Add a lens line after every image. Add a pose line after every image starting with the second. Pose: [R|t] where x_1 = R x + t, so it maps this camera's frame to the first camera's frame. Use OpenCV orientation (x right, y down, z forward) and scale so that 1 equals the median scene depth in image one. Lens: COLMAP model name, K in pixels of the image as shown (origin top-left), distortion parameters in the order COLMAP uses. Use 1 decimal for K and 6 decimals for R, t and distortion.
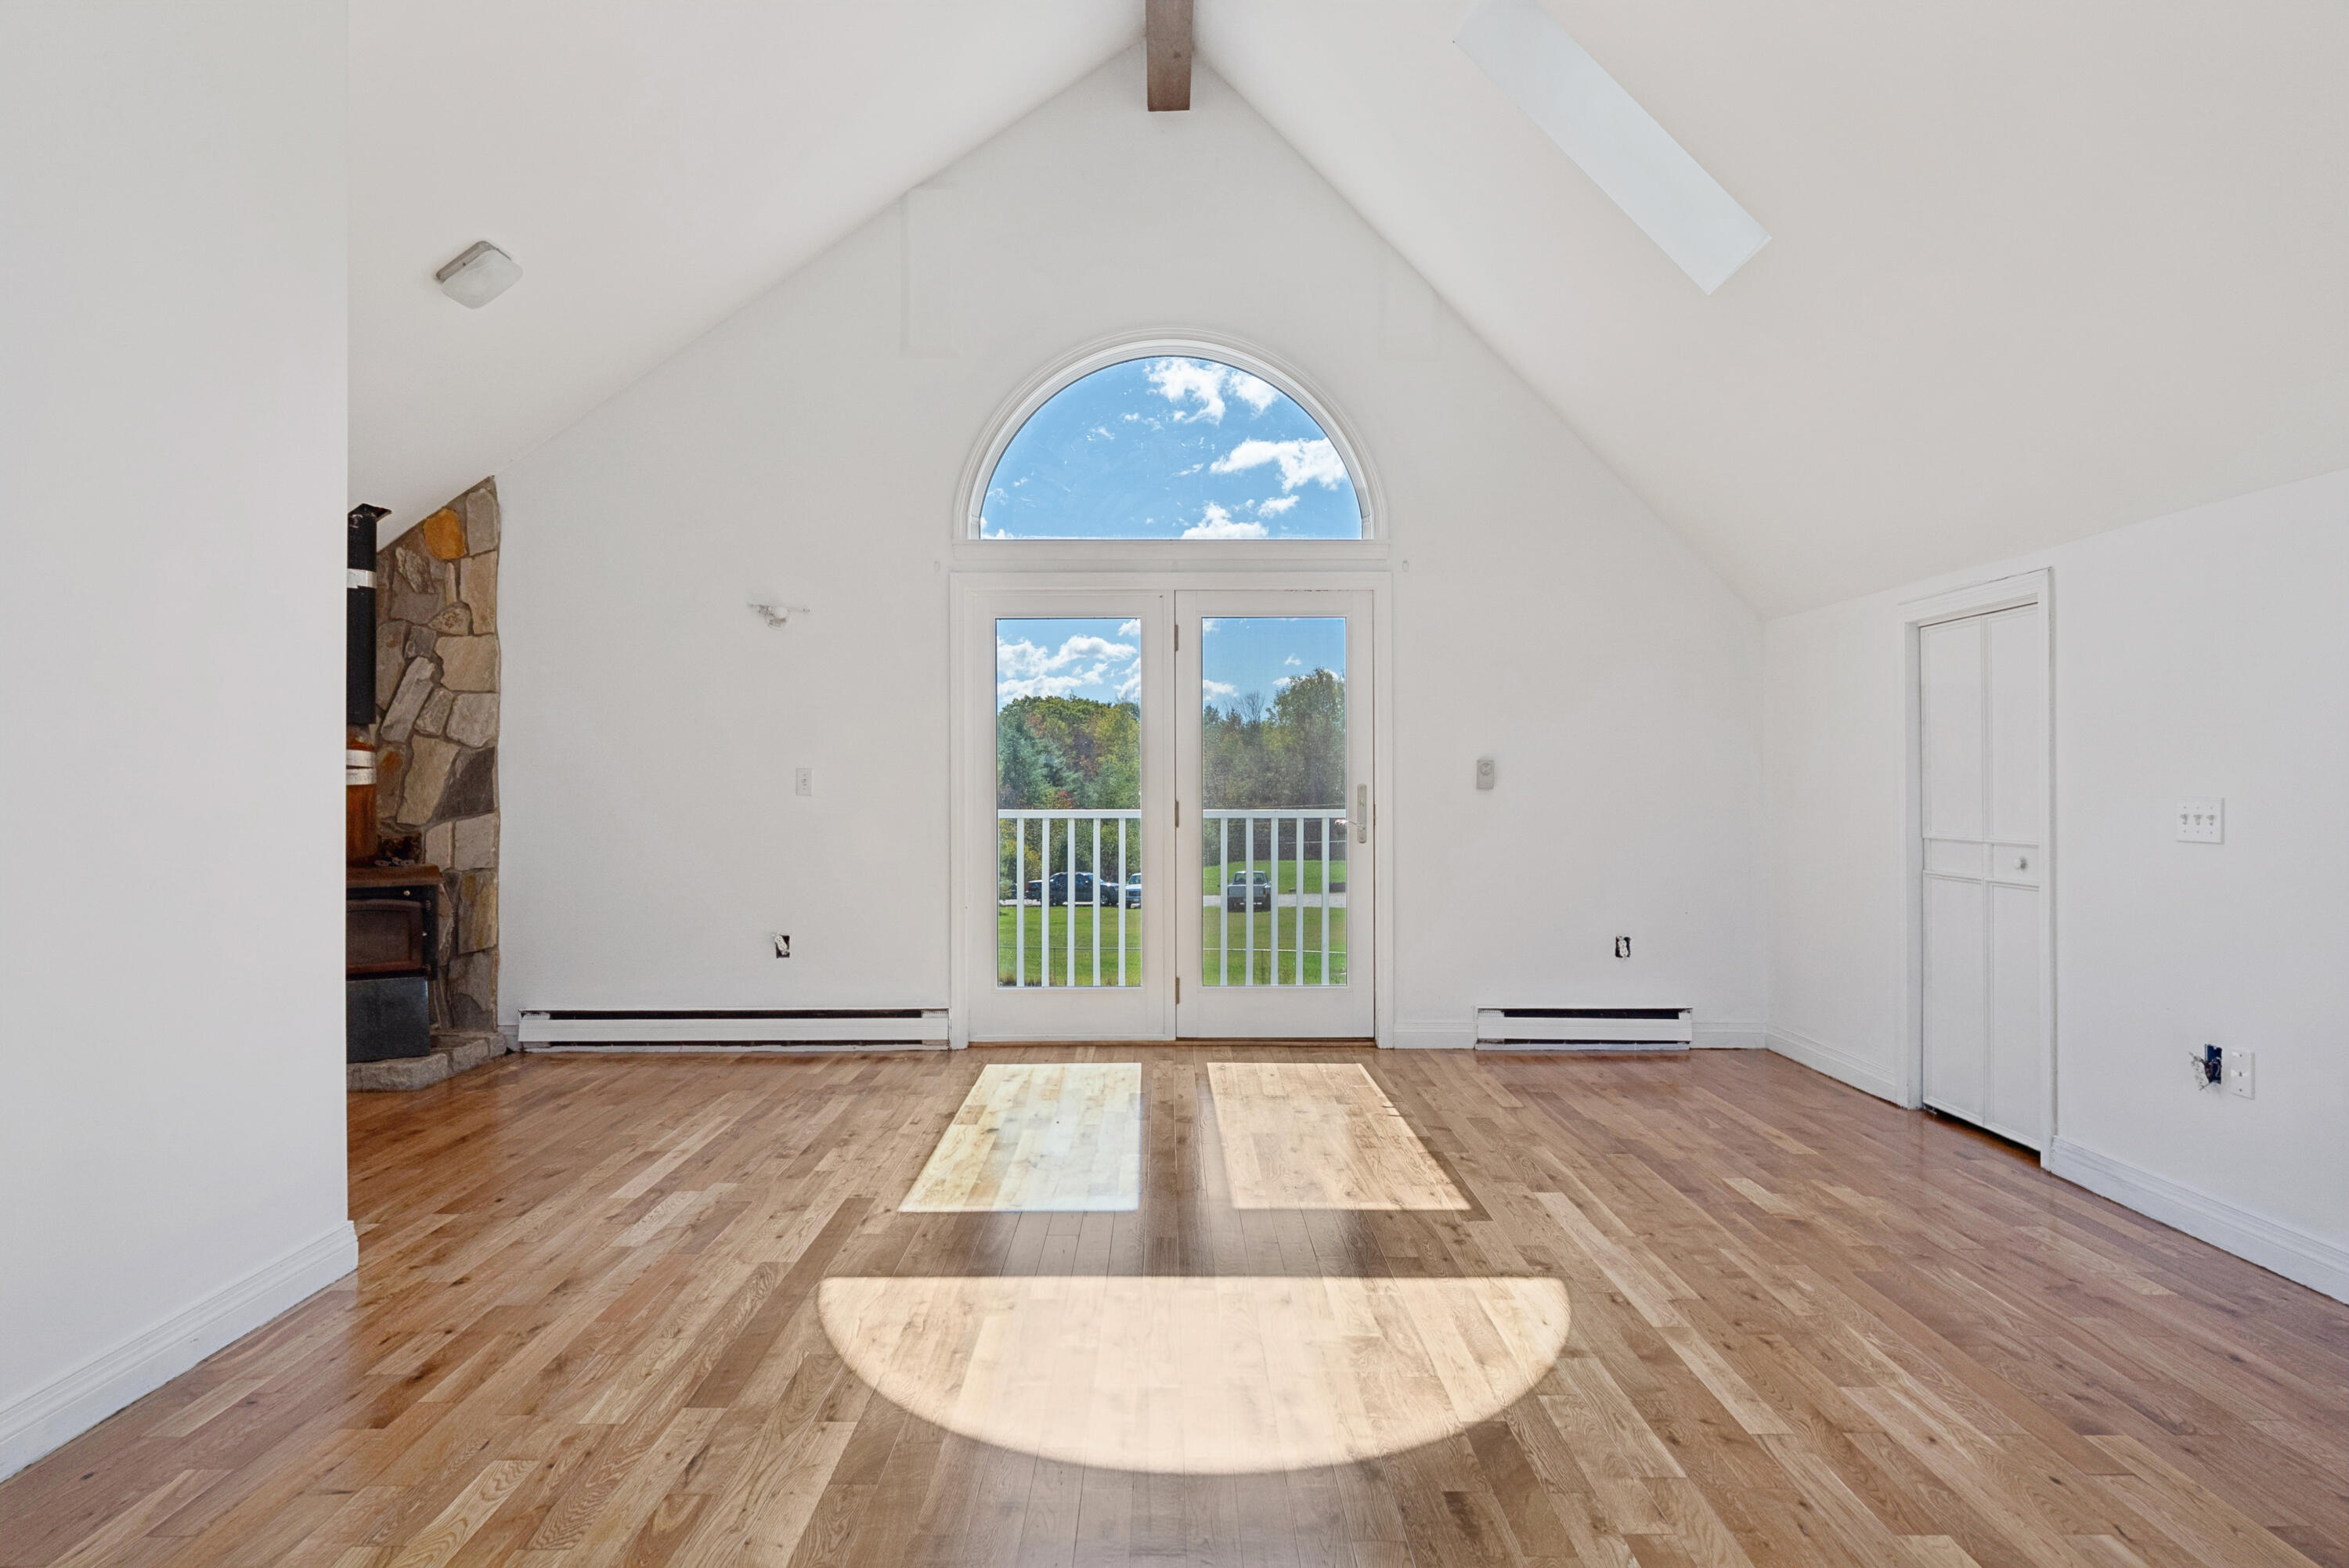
lens RADIAL K [[1454.0, 0, 1174.5], [0, 1454.0, 784.0], [0, 0, 1]] dist [0.001975, 0.000722]
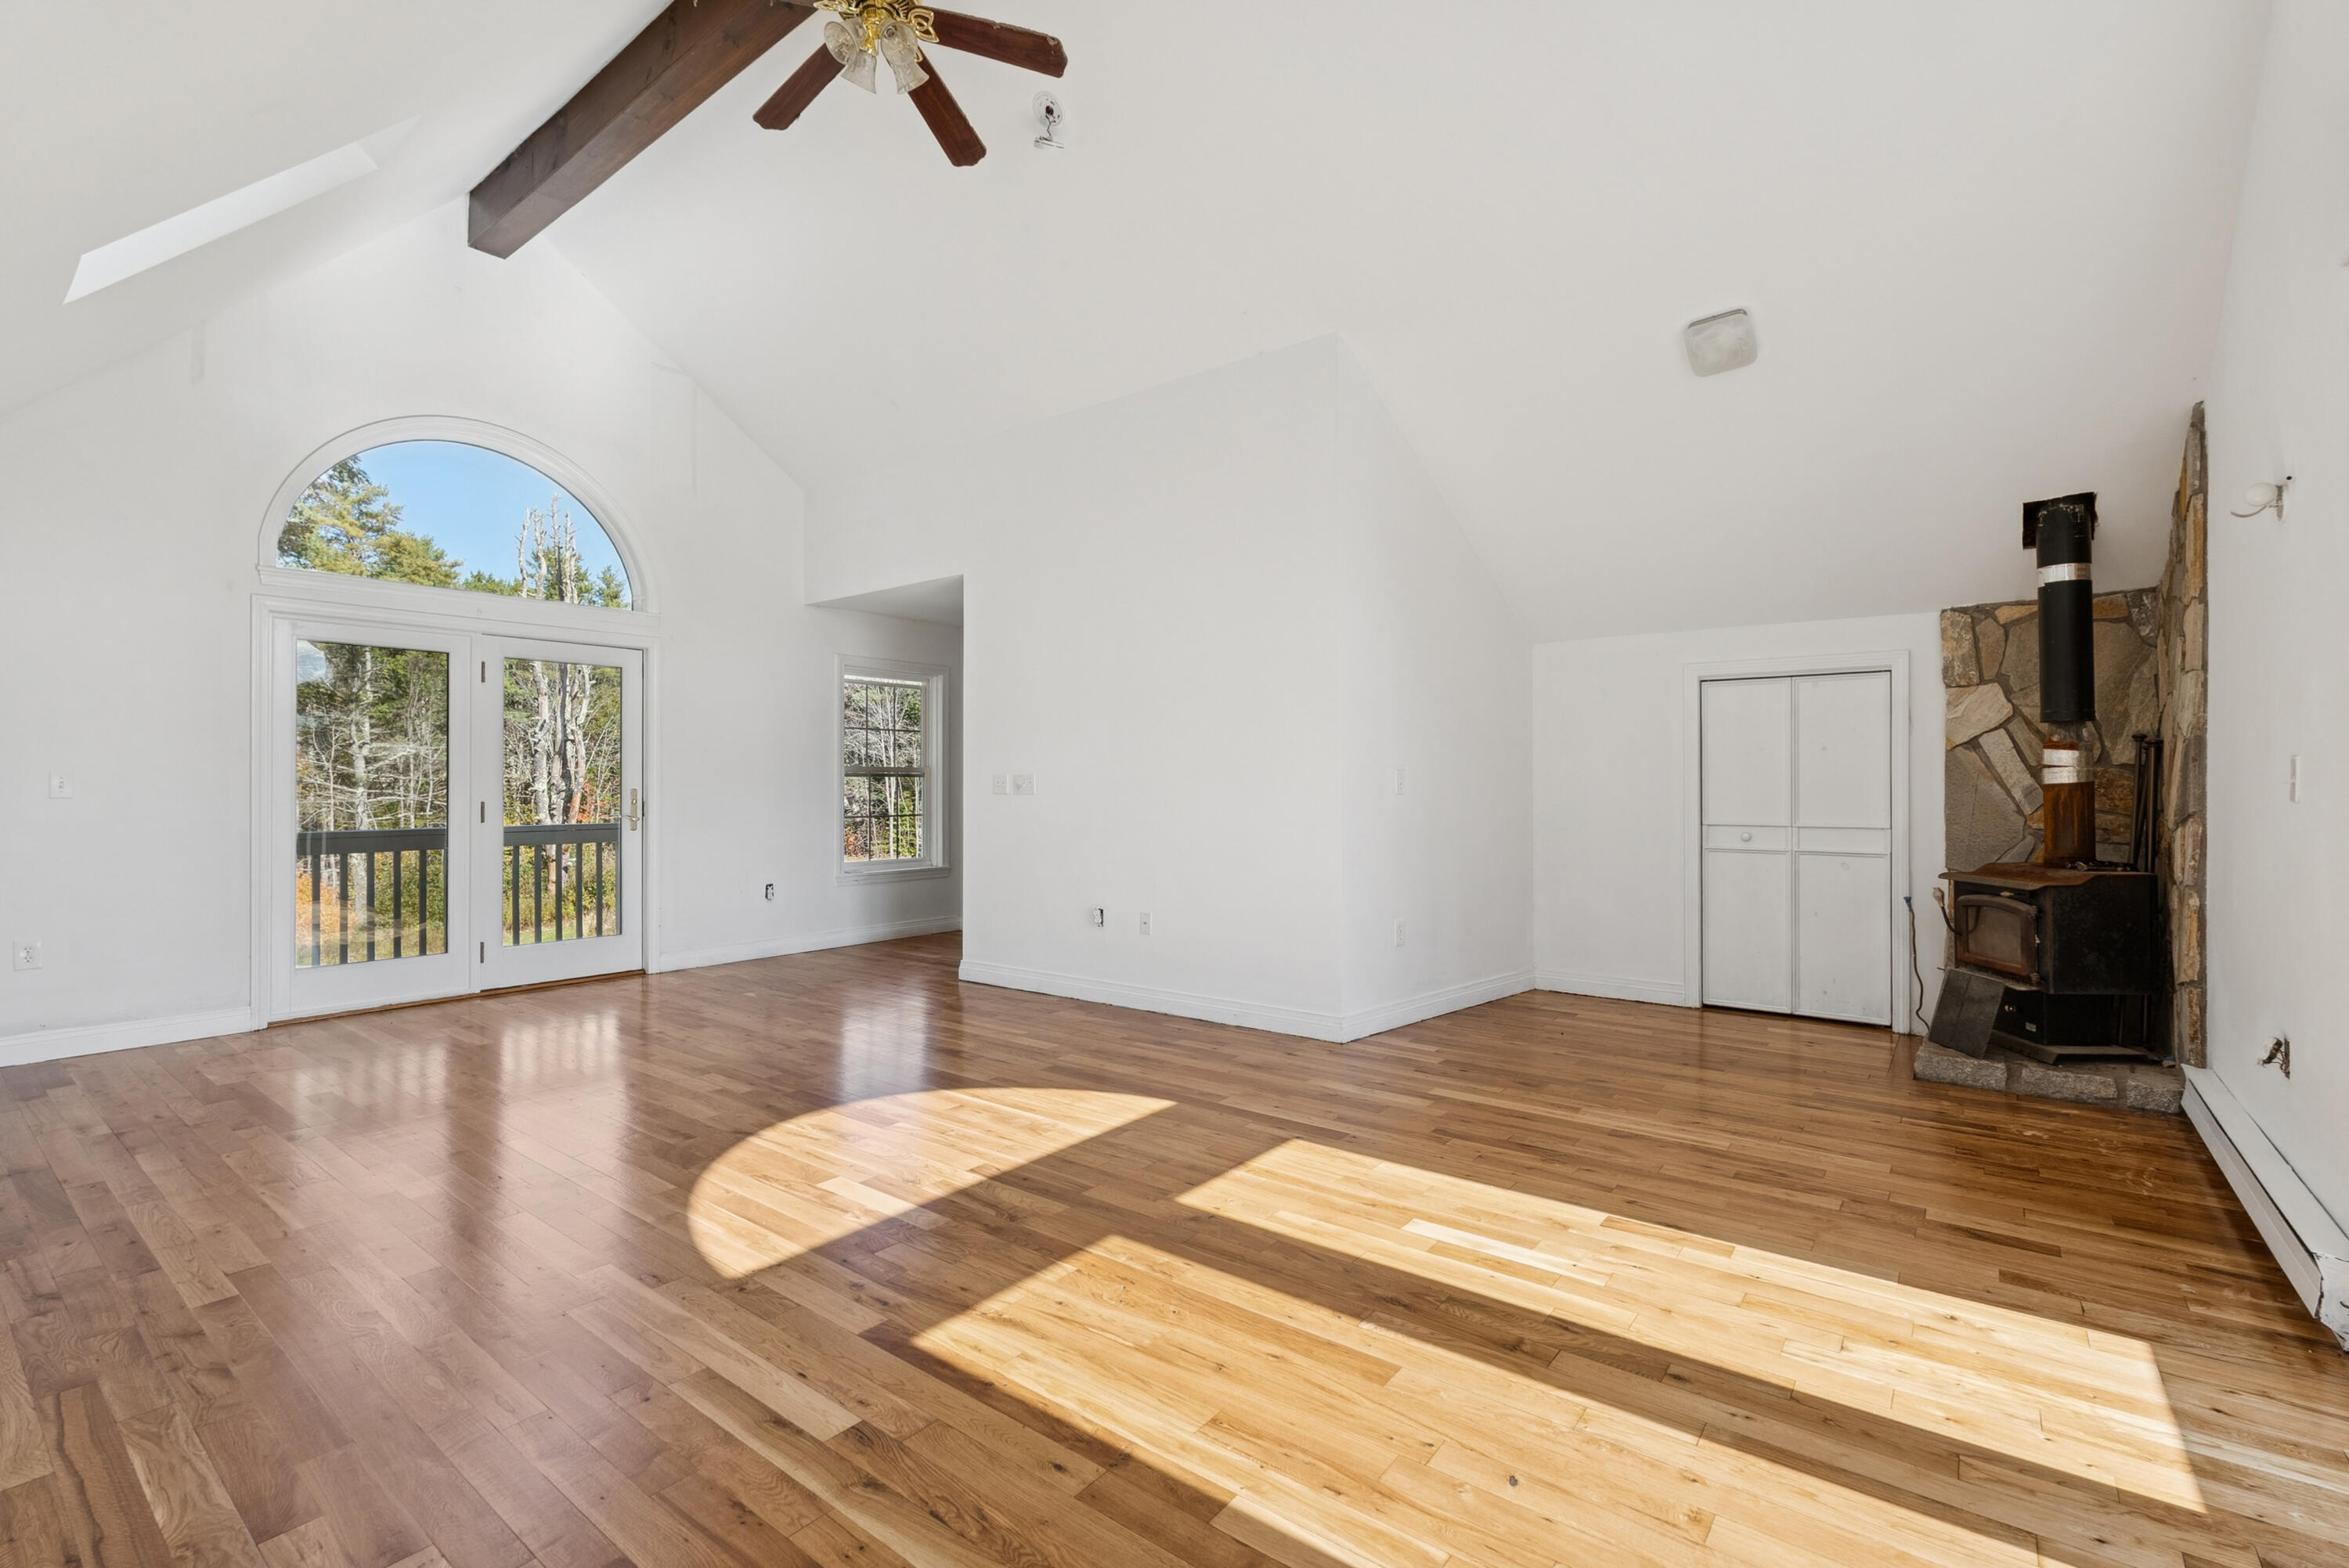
lens RADIAL K [[1032.9, 0, 1174.5], [0, 1032.9, 784.0], [0, 0, 1]] dist [-0.000754, -0.000122]
pose [[-0.620480, -0.002196, -0.784219, 0.568427], [0.002786, 0.999984, -0.005005, 0.003992], [0.784218, -0.005291, -0.620463, 1.526929]]
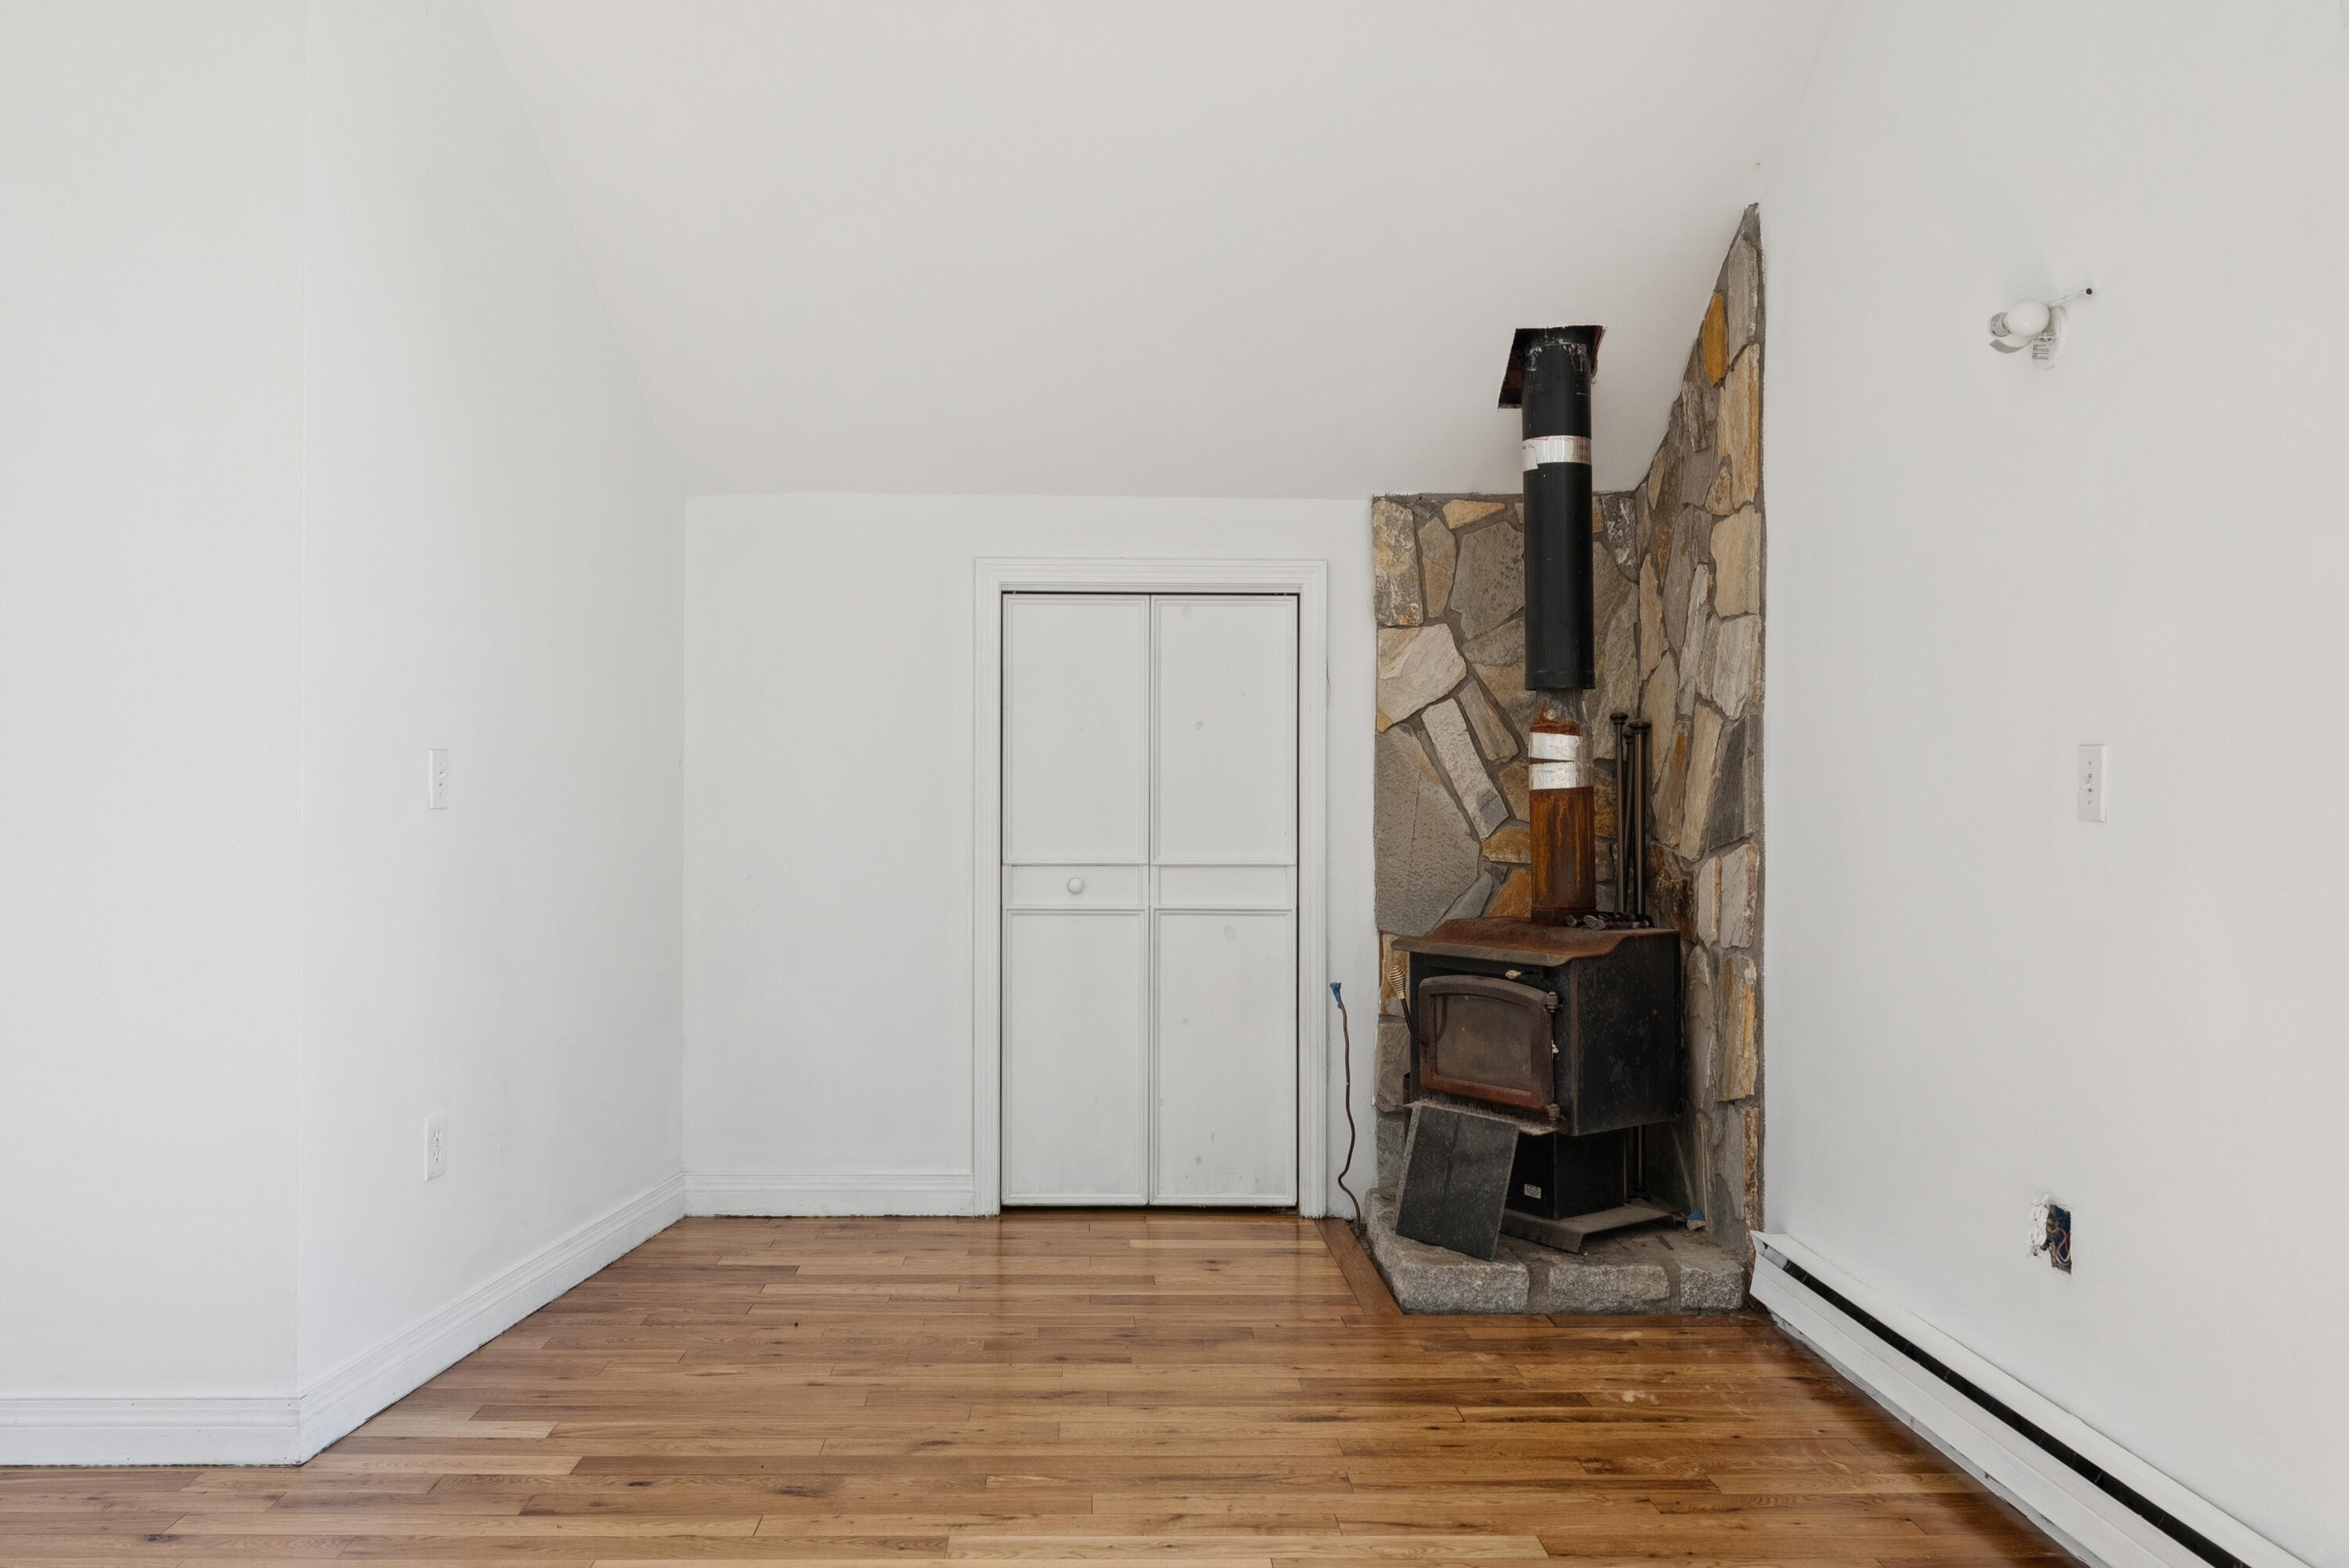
lens RADIAL K [[1773.9, 0, 1099.9], [0, 1773.9, 764.0], [0, 0, 1]] dist [-0.000900, -0.000854]
pose [[0.002818, -0.016601, -0.999858, 0.289193], [0.000370, 0.999862, -0.016600, 0.003499], [0.999996, -0.000323, 0.002824, 1.279612]]
